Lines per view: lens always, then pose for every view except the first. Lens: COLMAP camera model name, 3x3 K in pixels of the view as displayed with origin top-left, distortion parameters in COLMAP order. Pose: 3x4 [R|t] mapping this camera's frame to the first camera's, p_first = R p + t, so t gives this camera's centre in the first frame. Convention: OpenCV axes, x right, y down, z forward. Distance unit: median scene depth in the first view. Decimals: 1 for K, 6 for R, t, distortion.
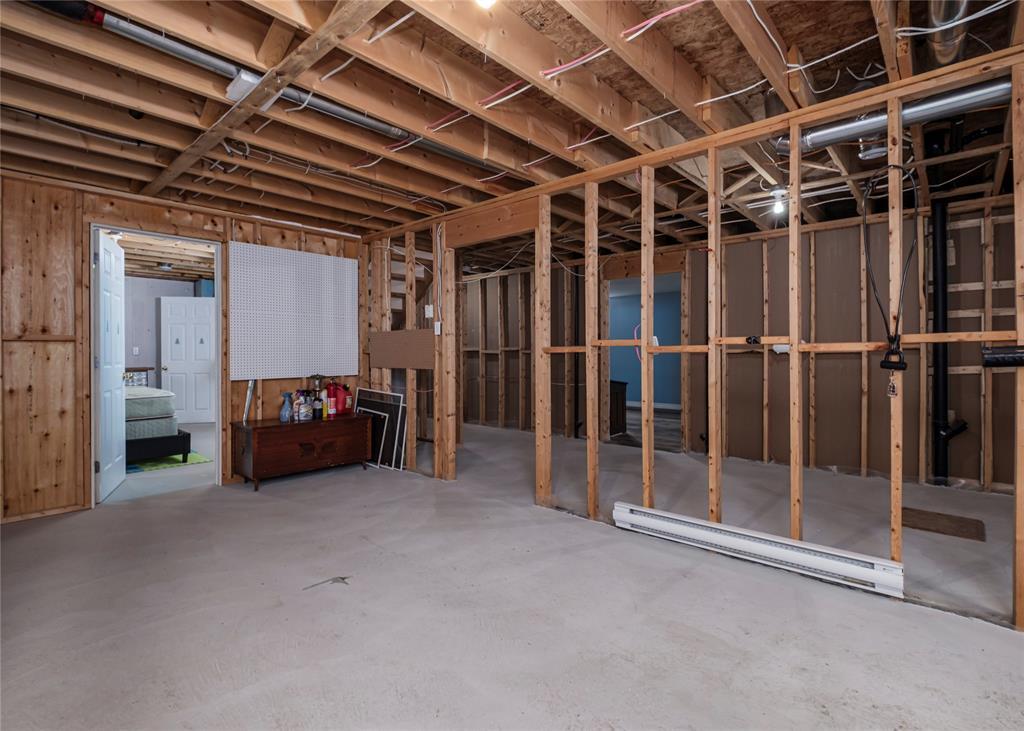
lens RADIAL K [[504.2, 0, 509.9], [0, 504.2, 349.3], [0, 0, 1]] dist [0.003022, 0.000132]
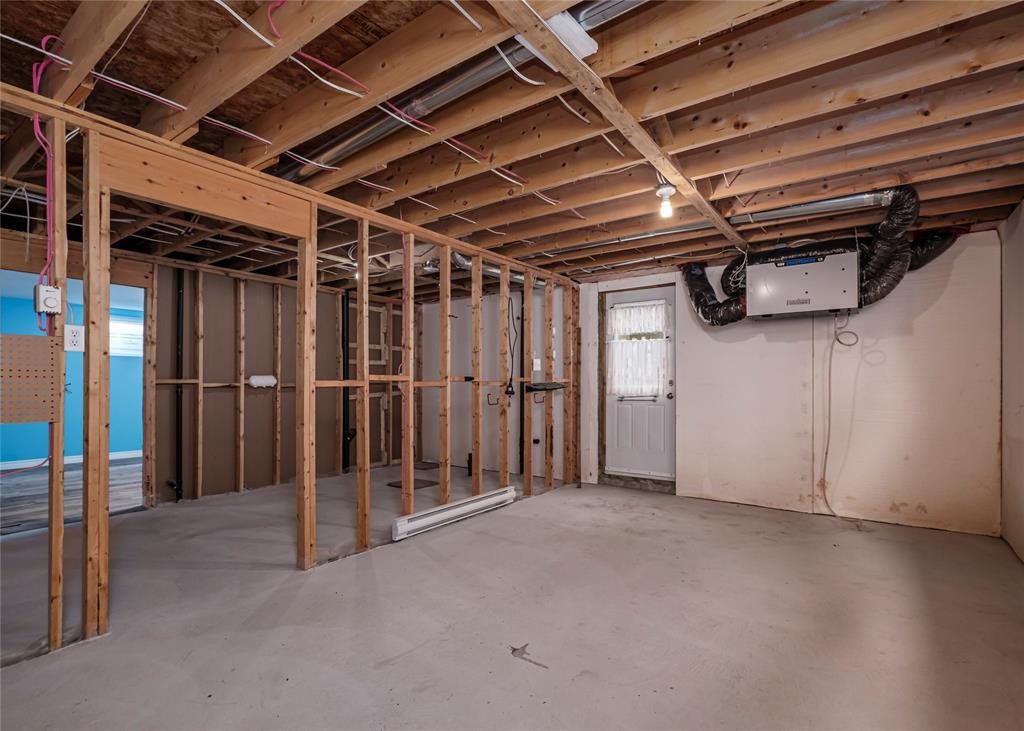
lens RADIAL K [[500.6, 0, 508.3], [0, 500.6, 385.2], [0, 0, 1]] dist [-0.001575, -0.000783]
pose [[-0.102291, 0.000803, 0.994754, -0.890196], [-0.004847, 0.999987, -0.001305, 0.002455], [-0.994743, -0.004955, -0.102286, 0.831543]]
